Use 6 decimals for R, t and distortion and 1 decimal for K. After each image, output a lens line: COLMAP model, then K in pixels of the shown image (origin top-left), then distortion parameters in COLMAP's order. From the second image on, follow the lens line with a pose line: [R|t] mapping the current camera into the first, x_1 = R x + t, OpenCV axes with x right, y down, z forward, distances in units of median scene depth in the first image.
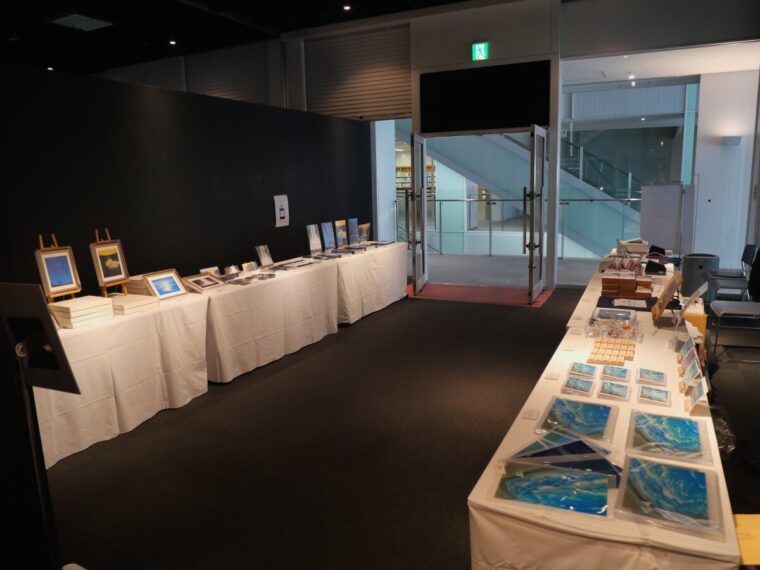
lens RADIAL K [[583.4, 0, 380.0], [0, 583.4, 285.0], [0, 0, 1]] dist [-0.001975, -0.000911]
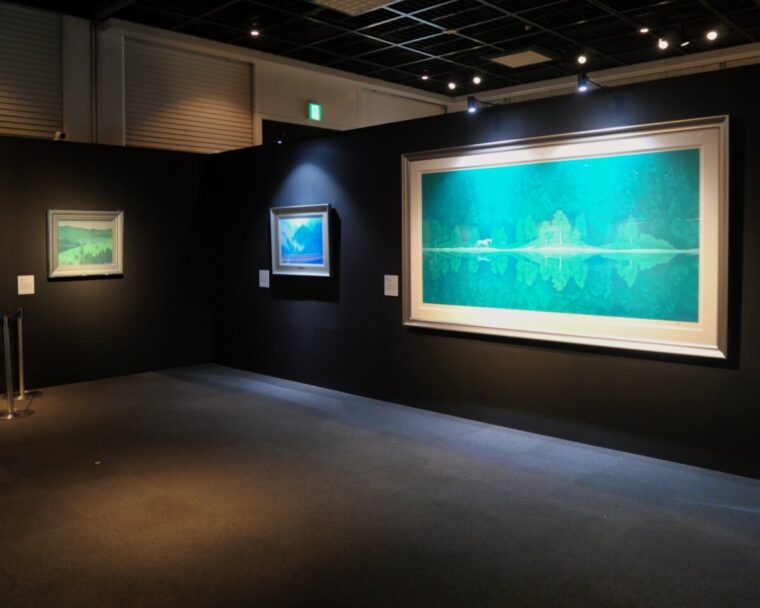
lens RADIAL K [[673.2, 0, 380.0], [0, 673.2, 304.0], [0, 0, 1]] dist [0.000159, 0.000967]
pose [[0.274501, -0.076578, 0.958533, -0.948082], [0.179622, 0.983362, 0.027123, -0.066191], [-0.944661, 0.164728, 0.283689, 0.570894]]
